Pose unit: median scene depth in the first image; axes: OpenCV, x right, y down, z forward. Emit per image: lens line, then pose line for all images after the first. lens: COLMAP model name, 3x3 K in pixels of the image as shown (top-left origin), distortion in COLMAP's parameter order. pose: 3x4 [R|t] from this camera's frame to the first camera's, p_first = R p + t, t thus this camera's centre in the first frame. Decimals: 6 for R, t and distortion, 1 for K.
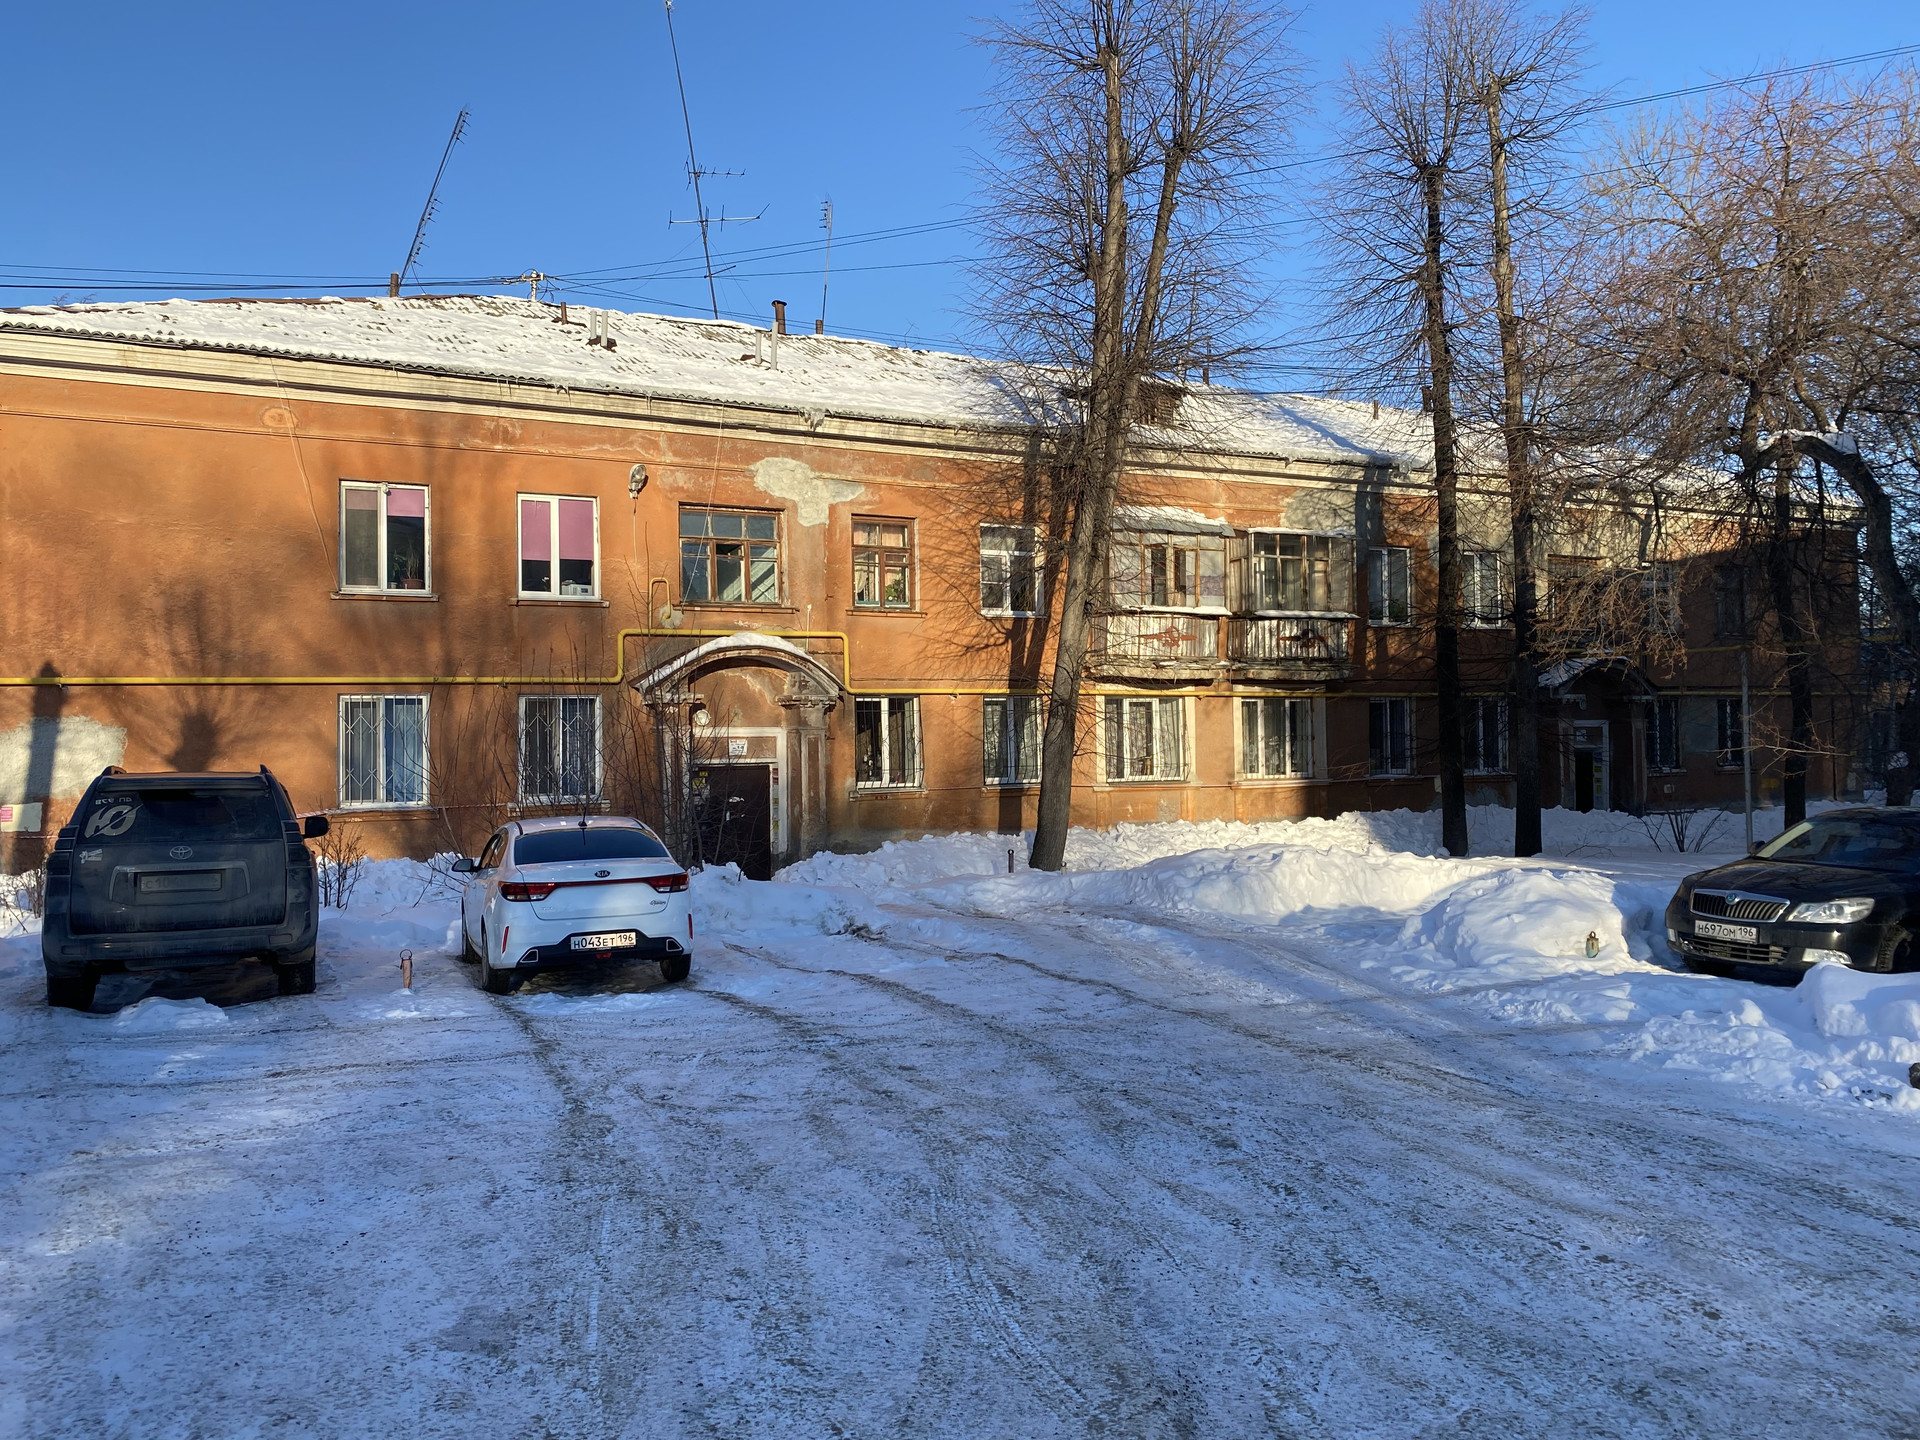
lens RADIAL K [[1448.3, 0, 960.0], [0, 1448.3, 720.0], [0, 0, 1]] dist [0.107964, 0.000022]
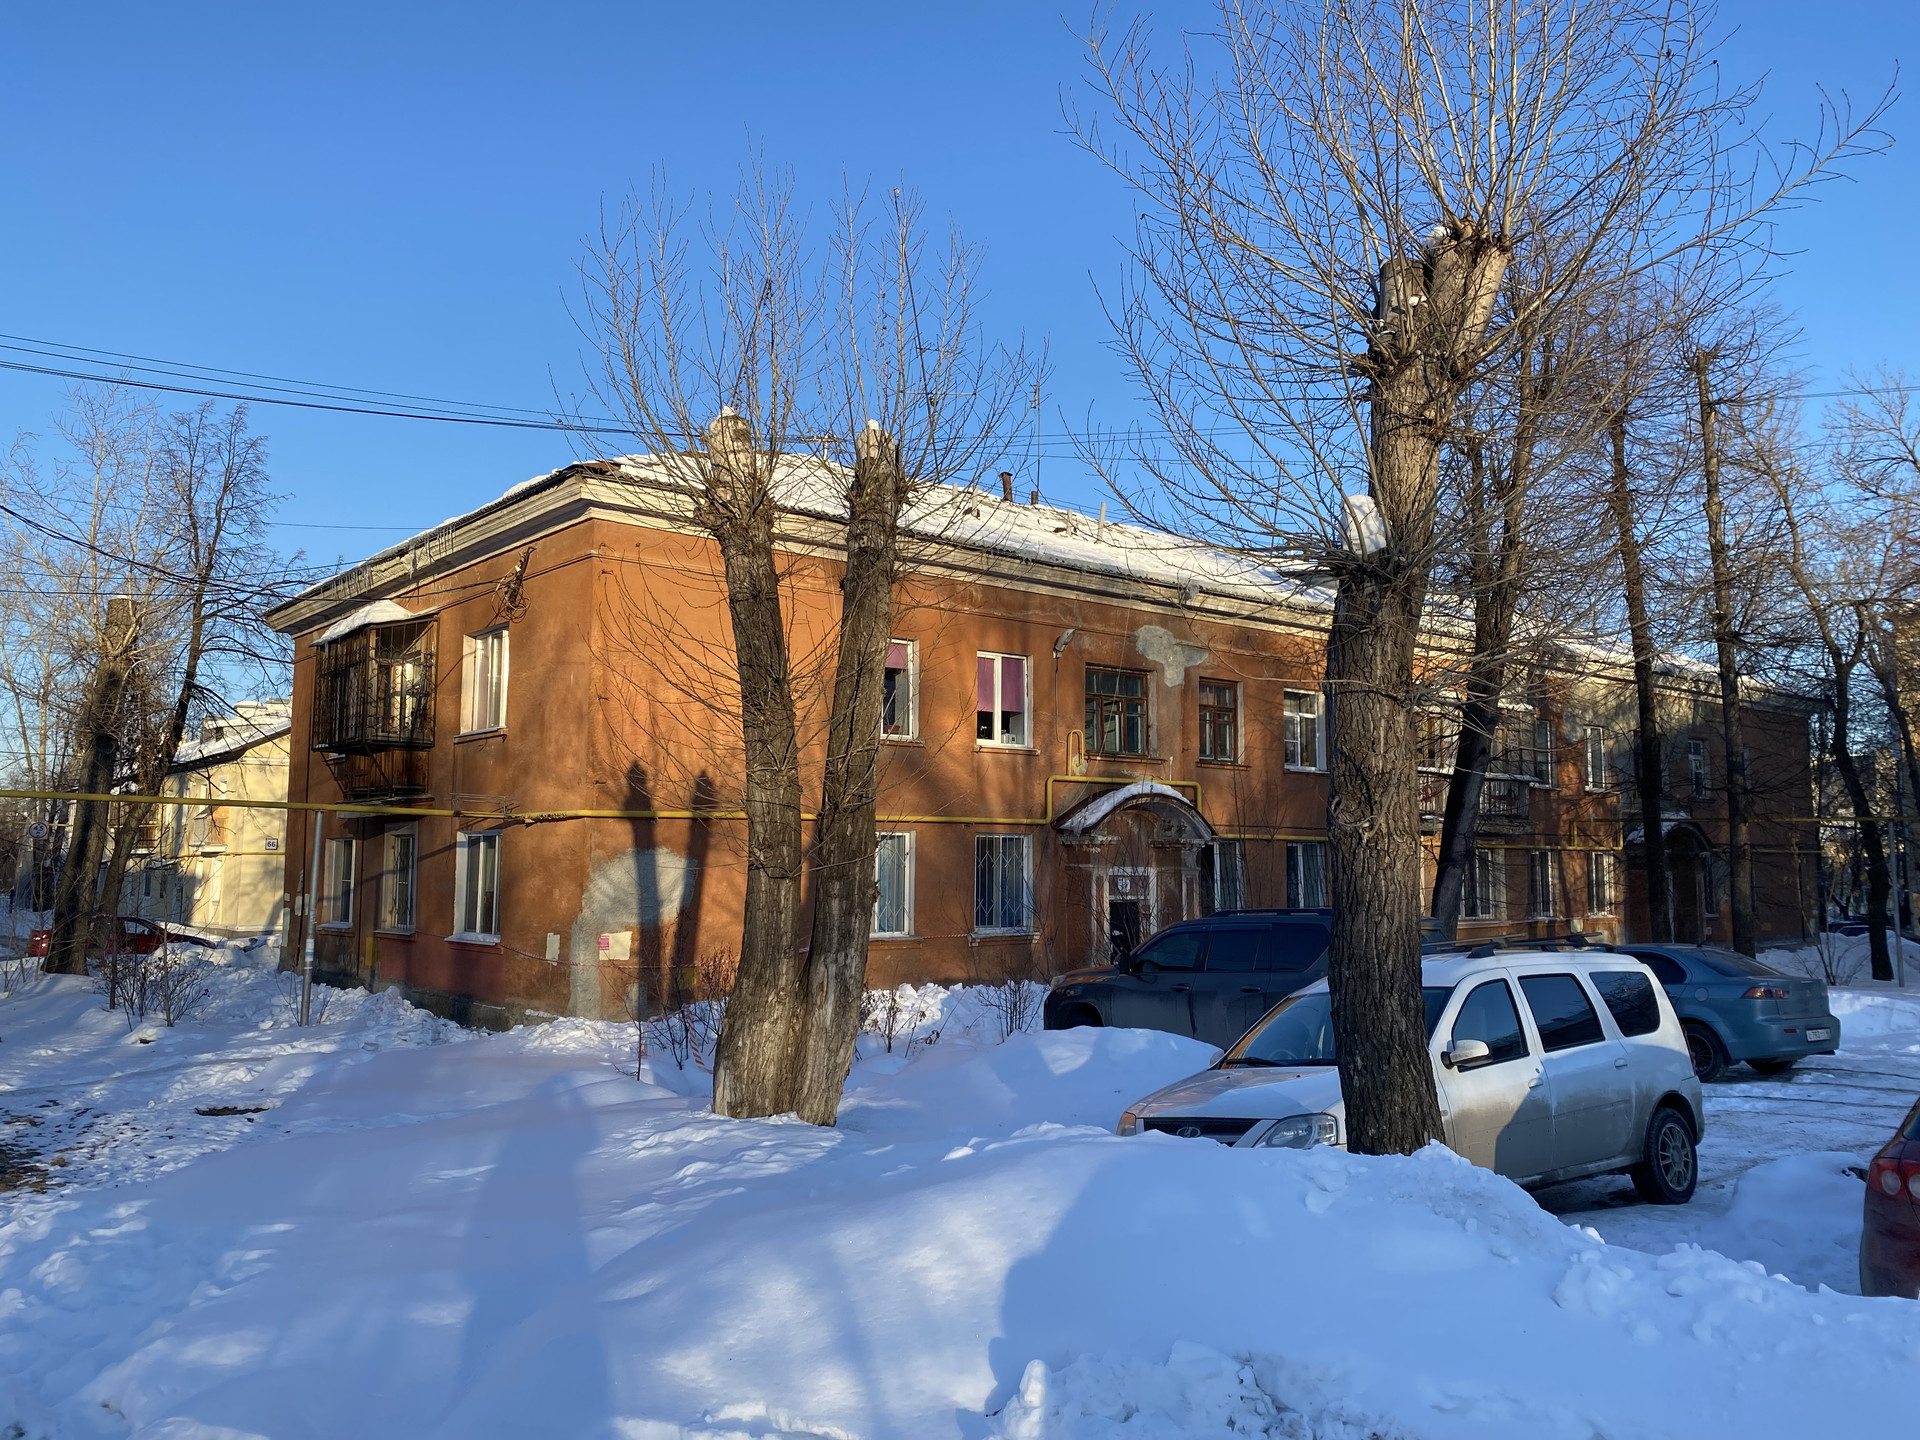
lens RADIAL K [[1448.3, 0, 960.0], [0, 1448.3, 720.0], [0, 0, 1]] dist [0.107964, 0.000022]
pose [[0.976707, 0.039154, 0.210973, -0.493621], [-0.020358, 0.995685, -0.090541, -0.003360], [-0.213607, 0.084137, 0.973290, -0.049220]]
